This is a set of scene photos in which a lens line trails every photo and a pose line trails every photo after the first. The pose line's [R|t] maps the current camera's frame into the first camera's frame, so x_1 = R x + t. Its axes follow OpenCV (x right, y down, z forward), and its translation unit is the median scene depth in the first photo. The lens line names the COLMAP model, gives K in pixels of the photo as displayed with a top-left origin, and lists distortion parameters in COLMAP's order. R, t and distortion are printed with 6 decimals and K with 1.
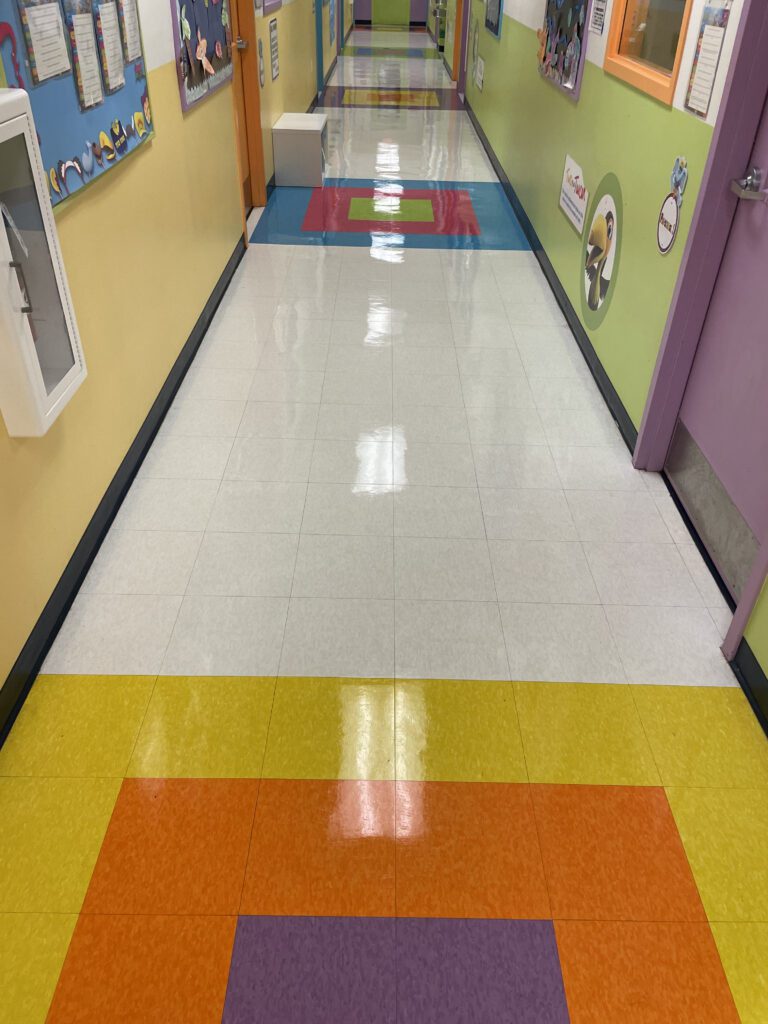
lens RADIAL K [[755.0, 0, 384.0], [0, 755.0, 512.0], [0, 0, 1]] dist [0.076308, -0.102902]
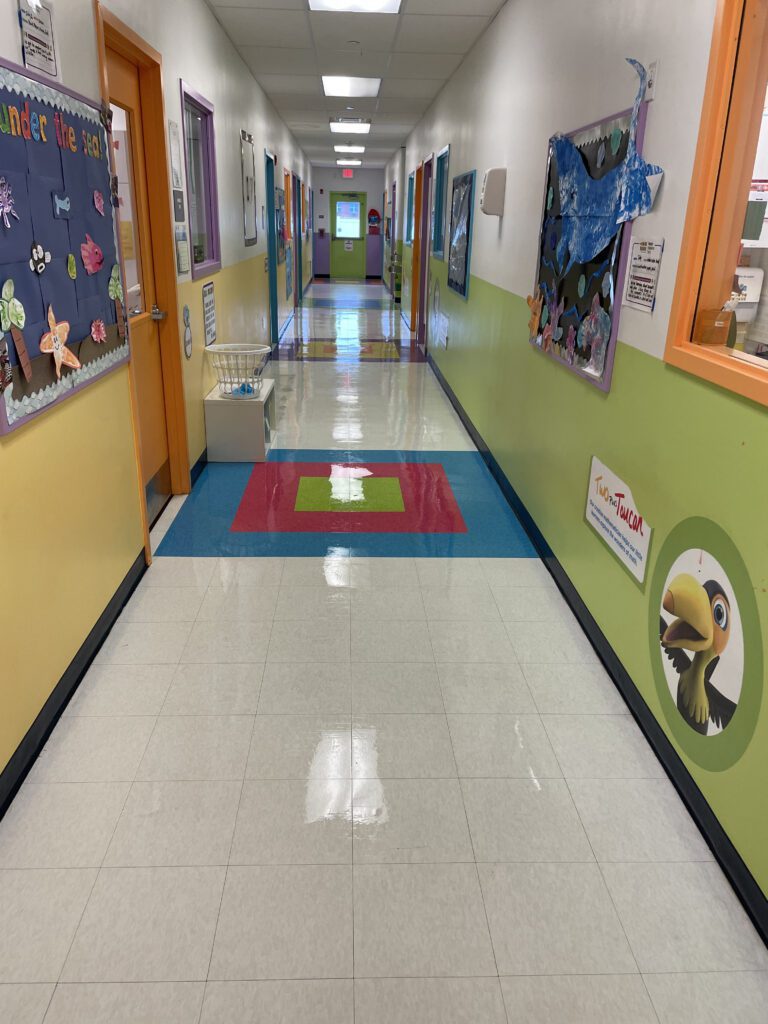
lens RADIAL K [[771.6, 0, 370.3], [0, 771.6, 502.3], [0, 0, 1]] dist [0.103039, -0.111865]
pose [[0.999396, -0.015183, 0.031259, 0.009341], [0.023310, 0.960014, -0.278980, -0.255003], [-0.025774, 0.279541, 0.959788, 0.358537]]
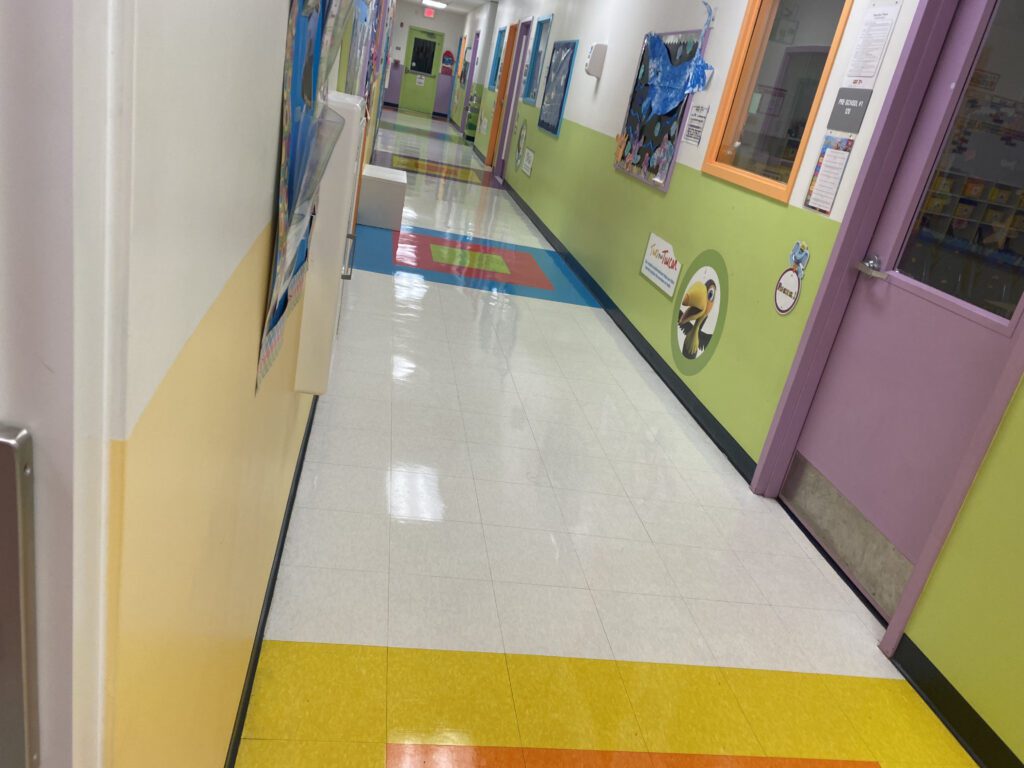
lens RADIAL K [[769.5, 0, 512.0], [0, 769.5, 384.0], [0, 0, 1]] dist [0.014800, -0.003445]
pose [[0.975311, 0.106358, 0.193539, -0.192997], [-0.057605, 0.968570, -0.241980, 0.061716], [-0.213192, 0.224857, 0.950783, -0.029363]]
